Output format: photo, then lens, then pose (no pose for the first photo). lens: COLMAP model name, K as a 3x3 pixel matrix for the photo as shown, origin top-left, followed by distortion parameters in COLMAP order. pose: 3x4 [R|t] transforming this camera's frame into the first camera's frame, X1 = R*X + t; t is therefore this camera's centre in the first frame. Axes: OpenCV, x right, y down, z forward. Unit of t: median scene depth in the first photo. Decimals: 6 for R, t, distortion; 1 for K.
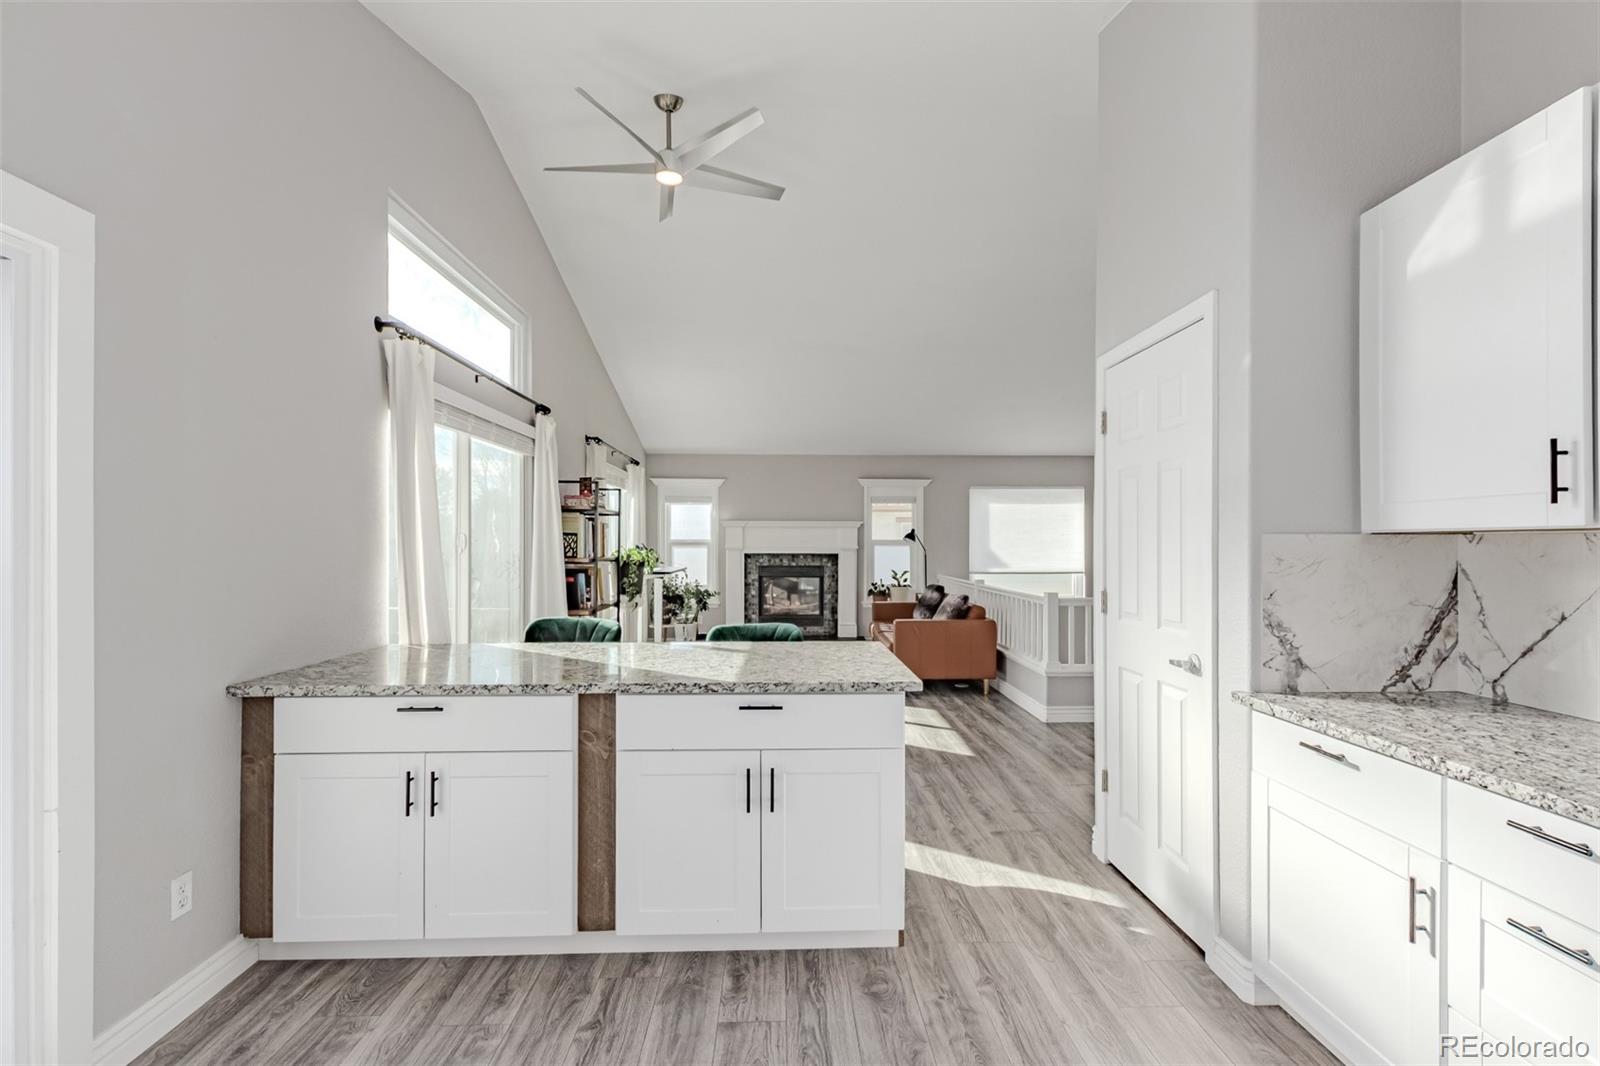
lens RADIAL K [[748.6, 0, 807.4], [0, 748.6, 538.5], [0, 0, 1]] dist [0.019844, -0.006870]
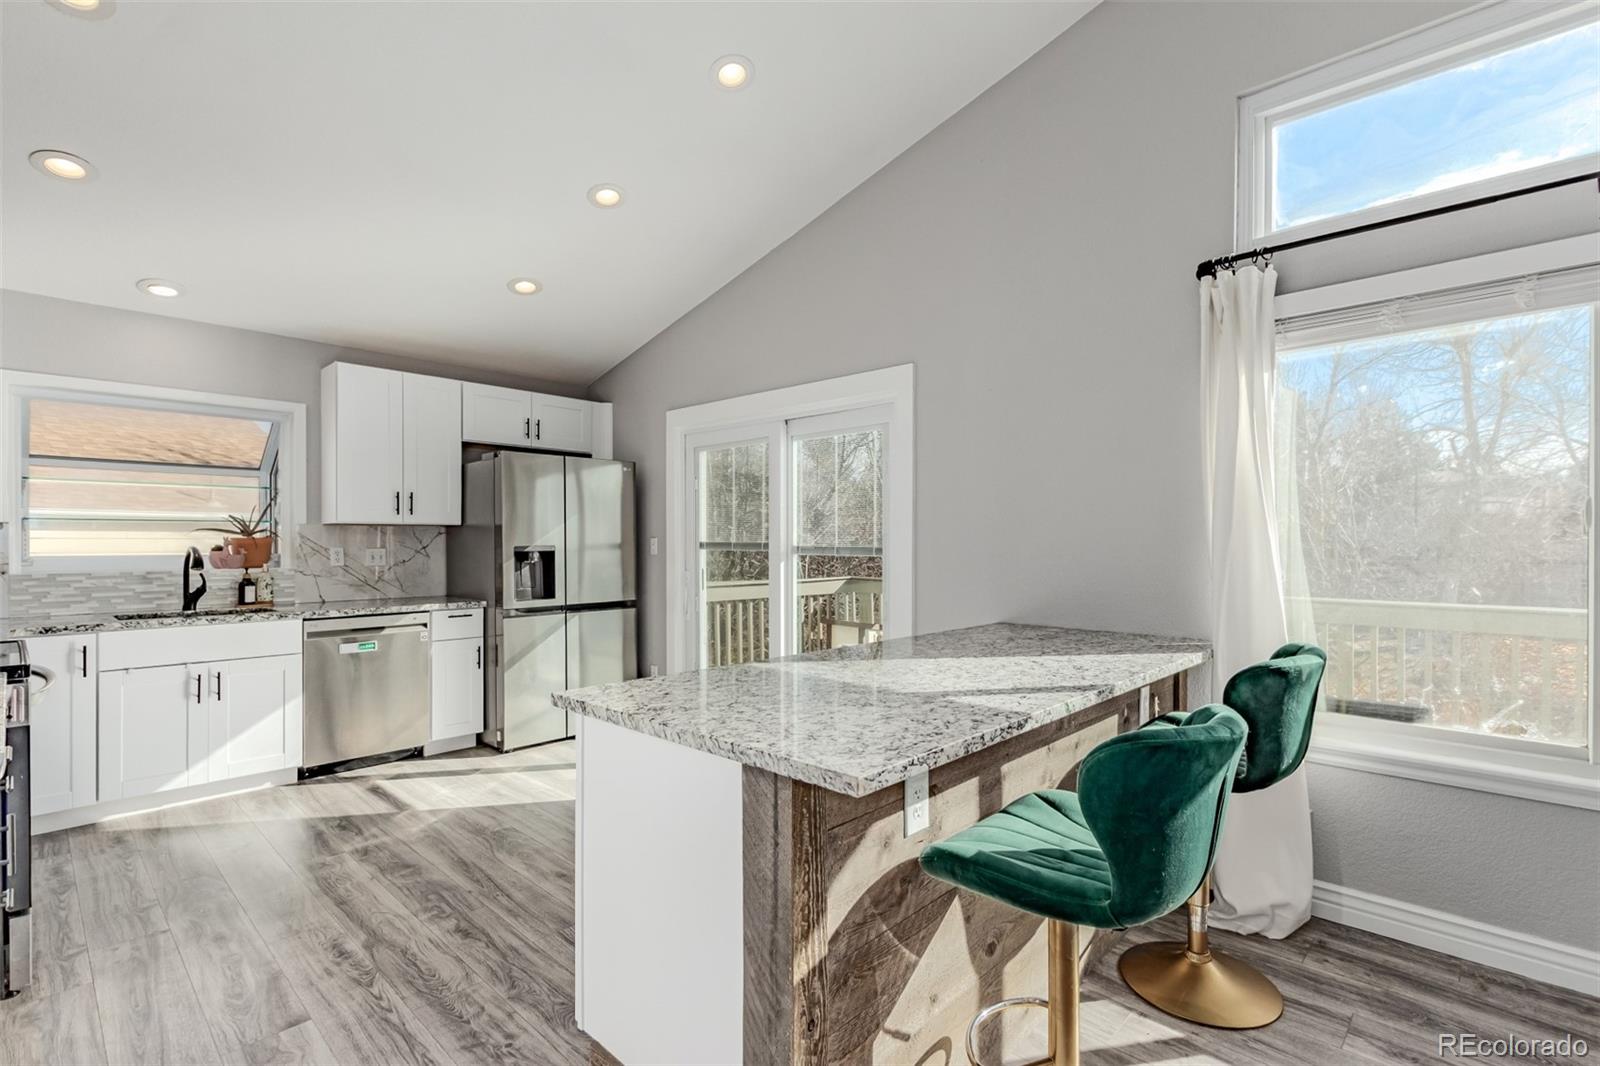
lens RADIAL K [[748.6, 0, 814.7], [0, 748.6, 538.3], [0, 0, 1]] dist [0.019844, -0.006870]
pose [[-0.714218, -0.007264, -0.699886, 0.129250], [0.001990, 0.999921, -0.012408, 0.011497], [0.699920, -0.010255, -0.714147, 0.450721]]
